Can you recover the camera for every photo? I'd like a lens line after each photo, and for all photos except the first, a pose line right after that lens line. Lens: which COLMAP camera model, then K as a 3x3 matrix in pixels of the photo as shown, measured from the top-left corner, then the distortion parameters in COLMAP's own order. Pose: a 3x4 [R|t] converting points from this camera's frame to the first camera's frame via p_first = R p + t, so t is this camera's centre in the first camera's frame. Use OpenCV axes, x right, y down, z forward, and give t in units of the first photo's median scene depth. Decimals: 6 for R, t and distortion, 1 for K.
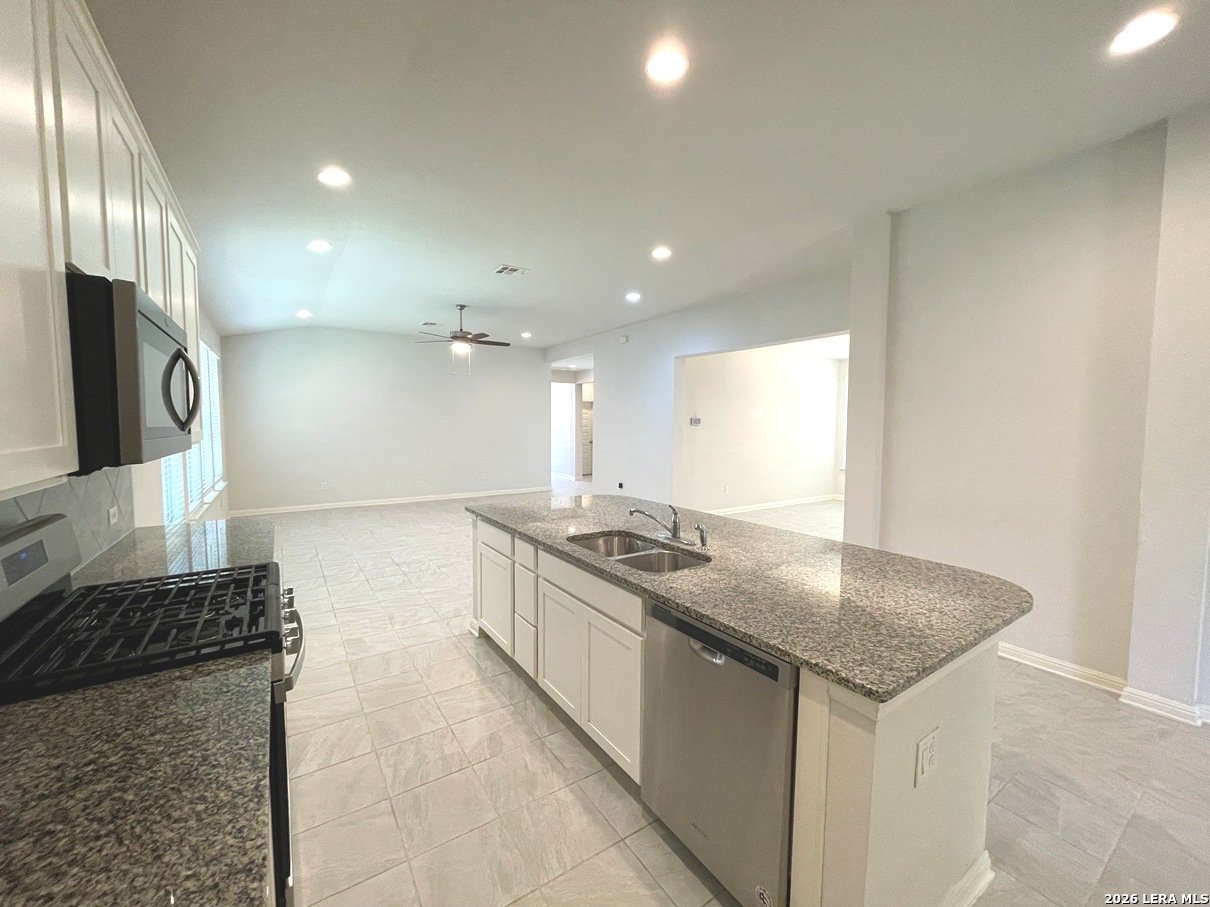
lens RADIAL K [[487.2, 0, 606.8], [0, 487.2, 452.4], [0, 0, 1]] dist [-0.002150, -0.000210]
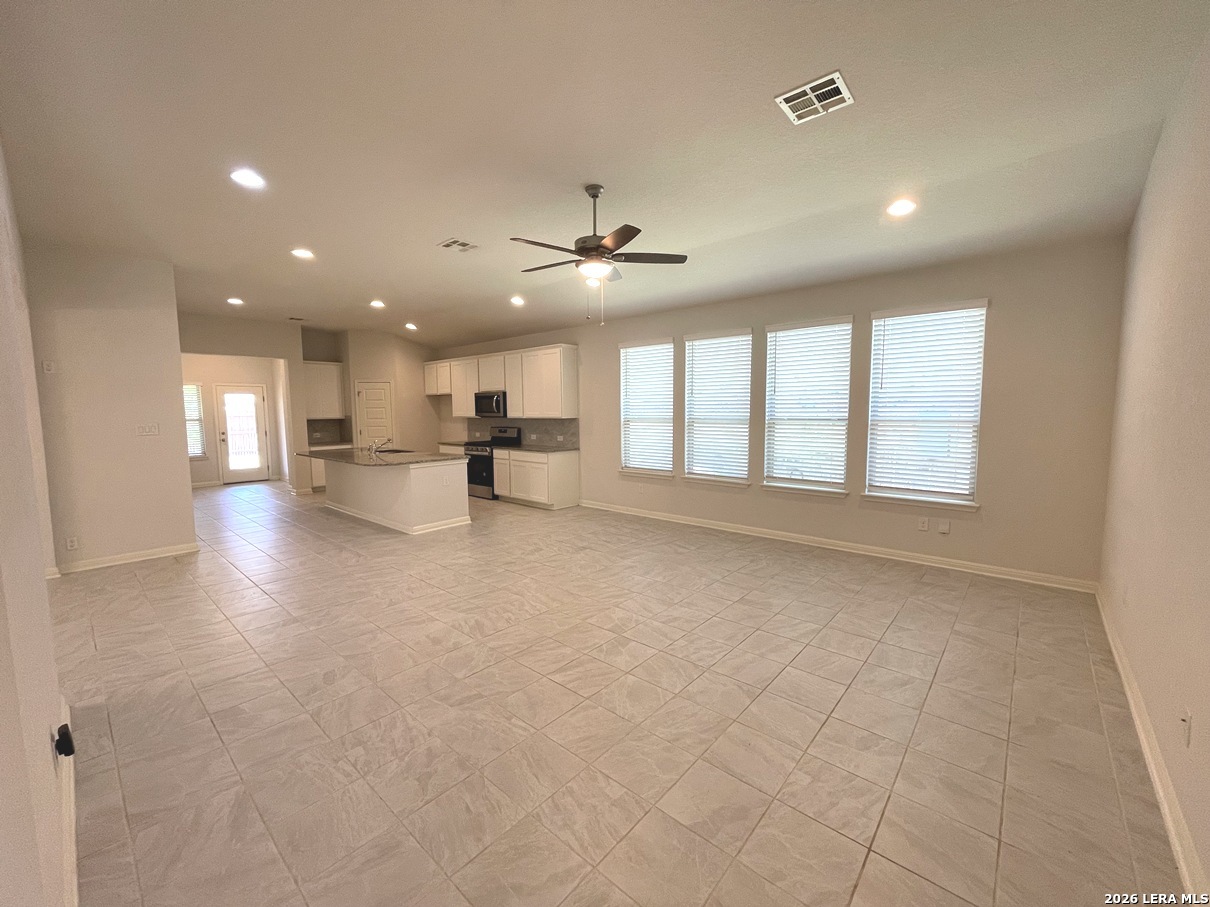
lens RADIAL K [[487.2, 0, 606.8], [0, 487.2, 452.4], [0, 0, 1]] dist [-0.002150, -0.000210]
pose [[-0.967234, 0.026204, -0.252531, -0.371664], [-0.011884, 0.988896, 0.148132, -0.212039], [0.253609, 0.146279, -0.956182, 3.331125]]
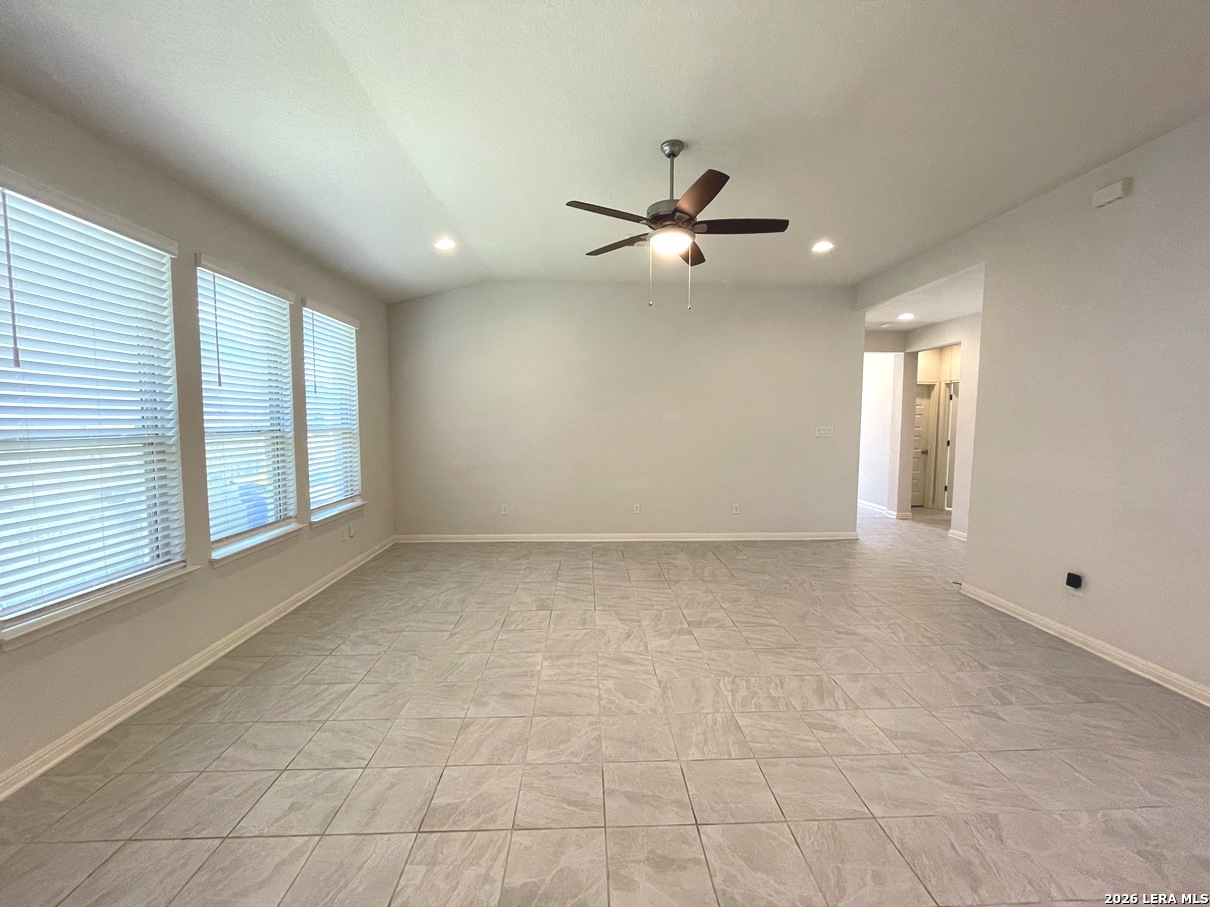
lens RADIAL K [[487.2, 0, 606.8], [0, 487.2, 452.4], [0, 0, 1]] dist [-0.002150, -0.000210]
pose [[0.853152, 0.033983, -0.520554, -0.247638], [-0.032612, 0.999398, 0.011795, -0.071005], [0.520642, 0.006913, 0.853747, 1.296755]]
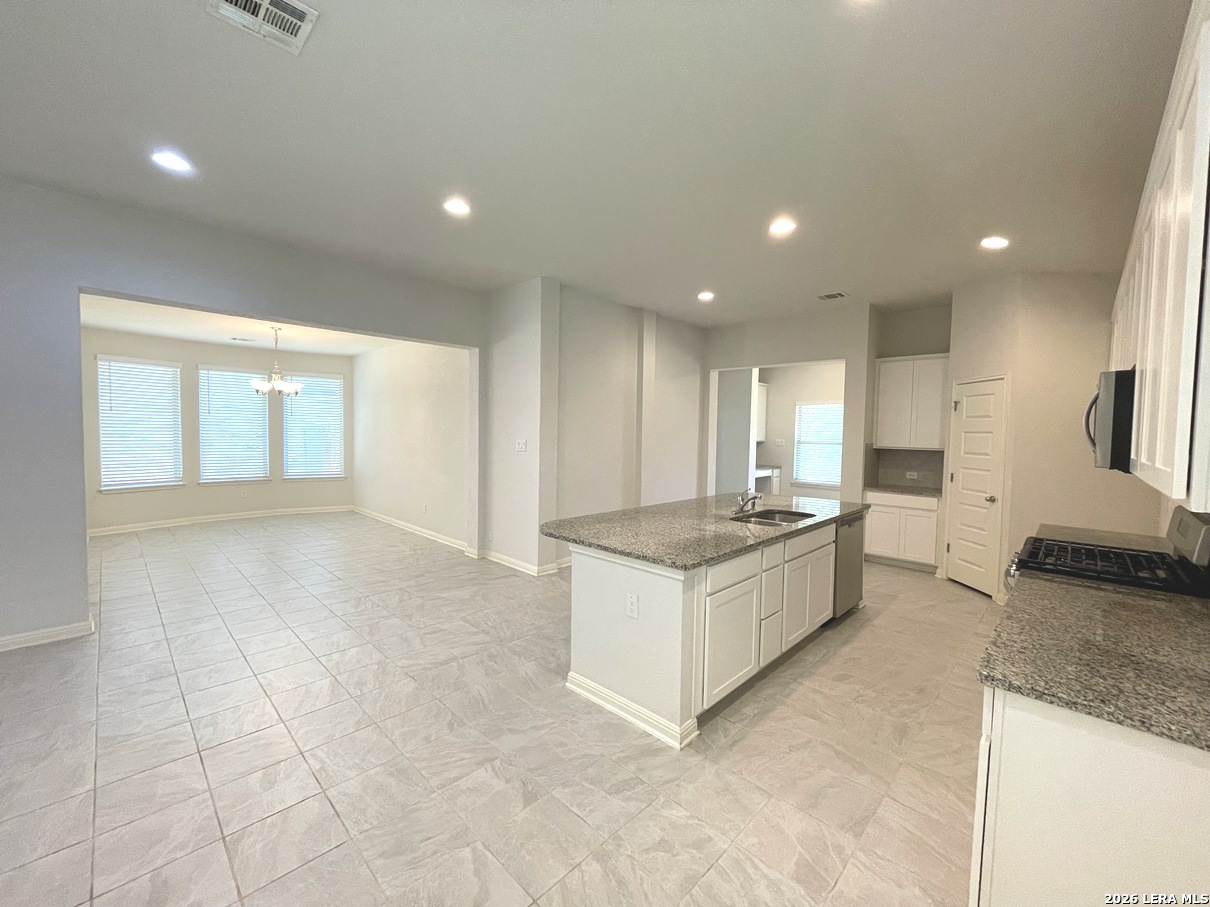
lens RADIAL K [[487.2, 0, 606.8], [0, 487.2, 452.4], [0, 0, 1]] dist [-0.002150, -0.000210]
pose [[-0.205355, -0.052834, 0.977260, -1.029611], [0.042640, 0.997111, 0.062867, -0.098636], [-0.977758, 0.054581, -0.202508, 1.402419]]
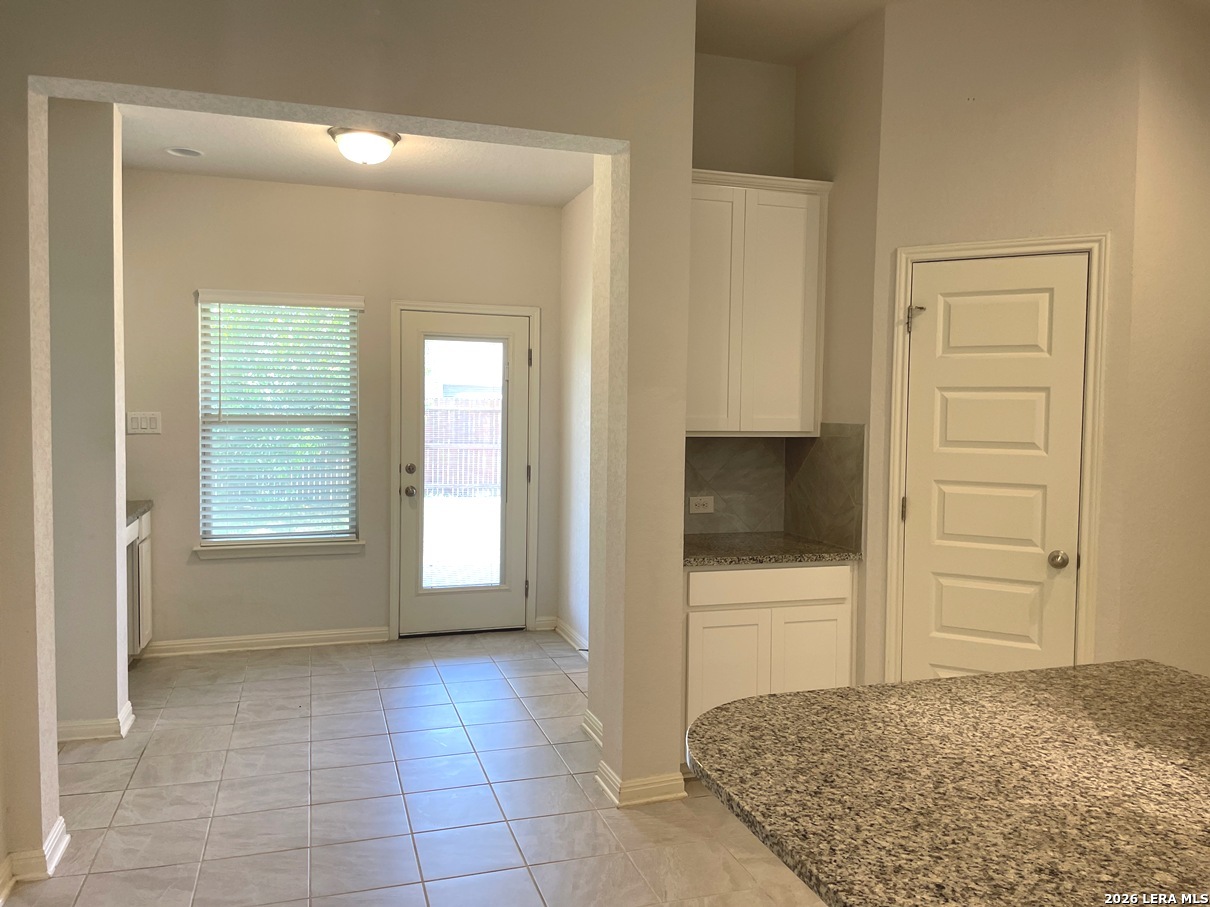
lens RADIAL K [[919.8, 0, 609.5], [0, 919.8, 446.6], [0, 0, 1]] dist [0.104523, -0.147177]
pose [[-0.961046, -0.031050, 0.274639, 0.410305], [-0.001590, 0.994275, 0.106844, -0.064967], [-0.276384, 0.102245, -0.955593, 1.156606]]
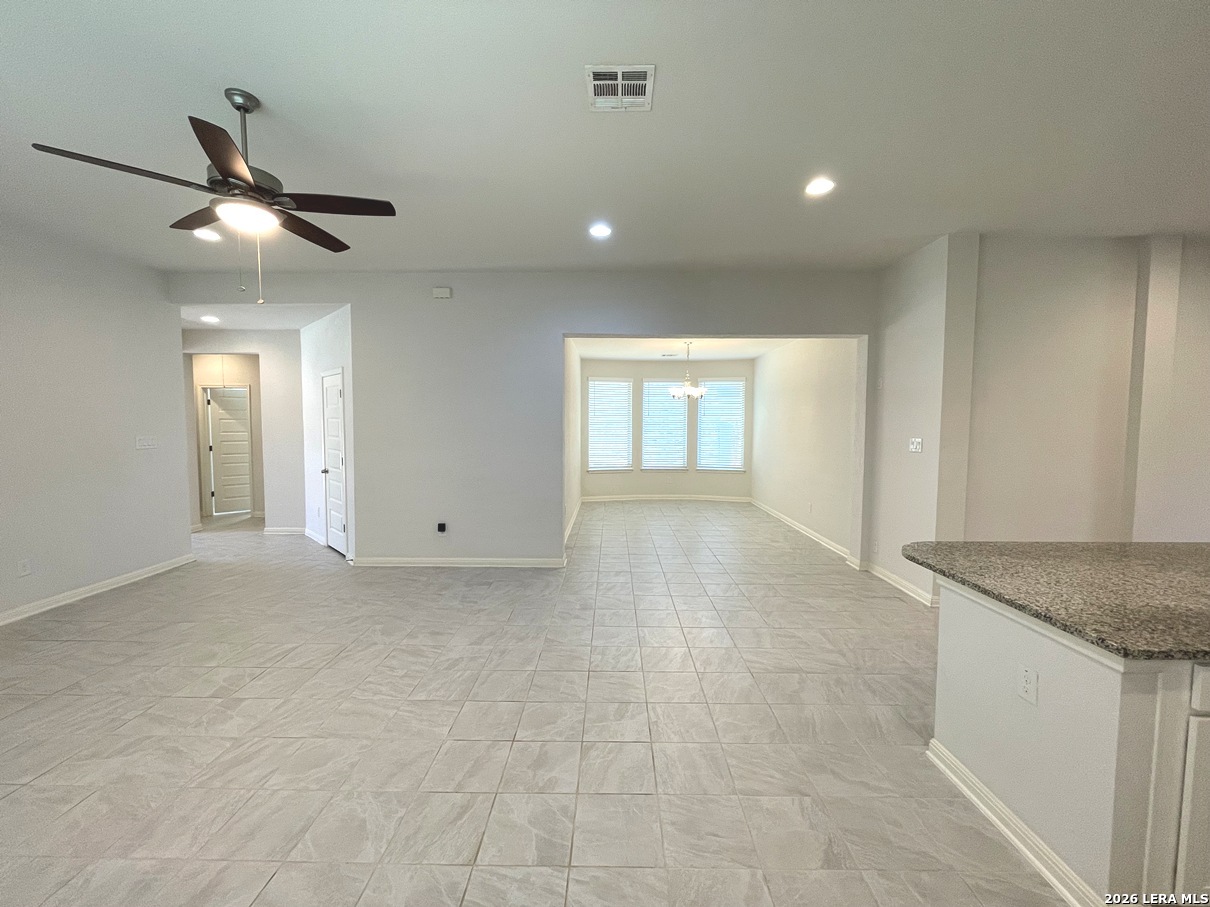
lens RADIAL K [[487.2, 0, 606.8], [0, 487.2, 452.4], [0, 0, 1]] dist [-0.002150, -0.000210]
pose [[0.568875, -0.053879, 0.820657, -0.972272], [0.051566, 0.998225, 0.029791, -0.096112], [-0.820806, 0.025371, 0.570644, 1.277188]]
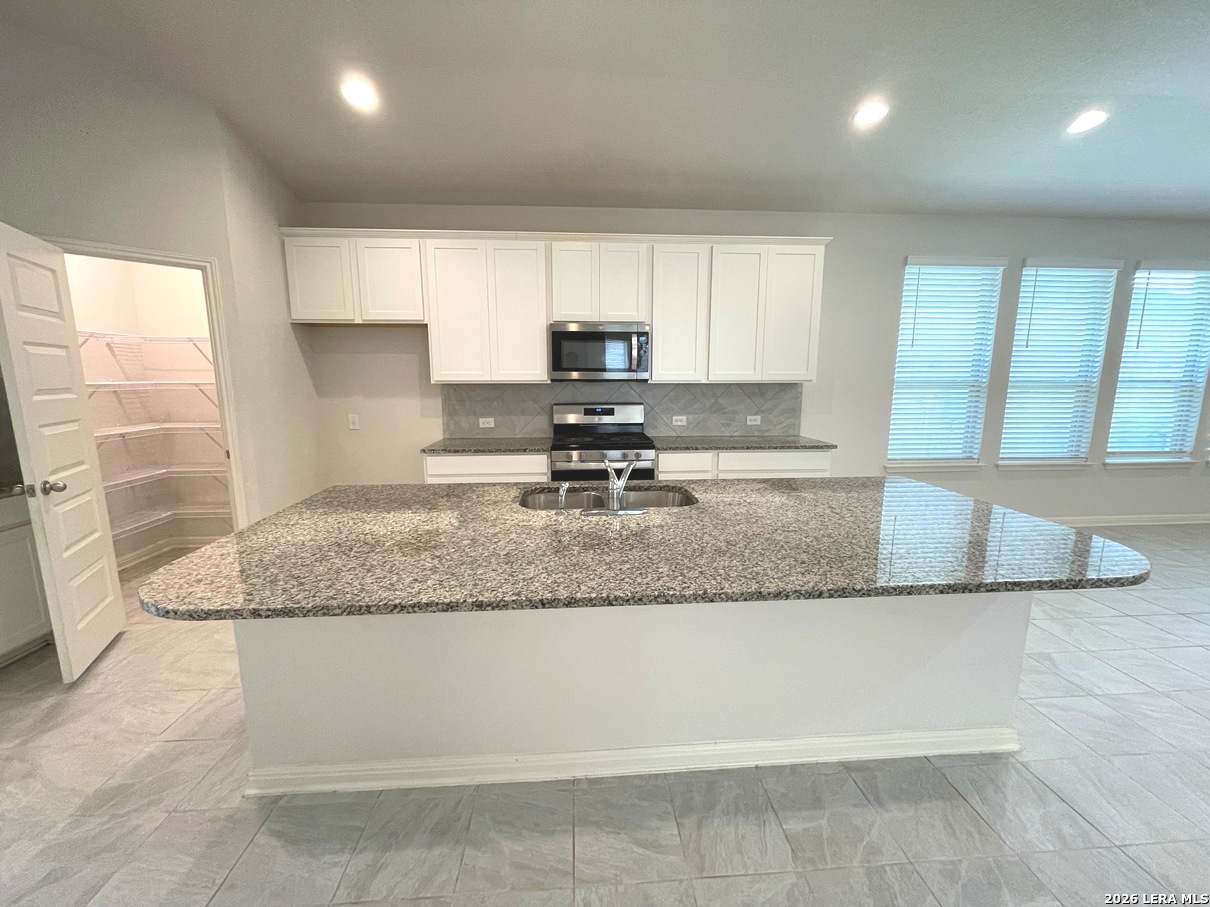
lens RADIAL K [[487.2, 0, 606.8], [0, 487.2, 452.4], [0, 0, 1]] dist [-0.002150, -0.000210]
pose [[-0.500689, 0.130531, -0.855729, 0.643311], [-0.055908, 0.981625, 0.182447, -0.040710], [0.863820, 0.139192, -0.484191, 1.104941]]
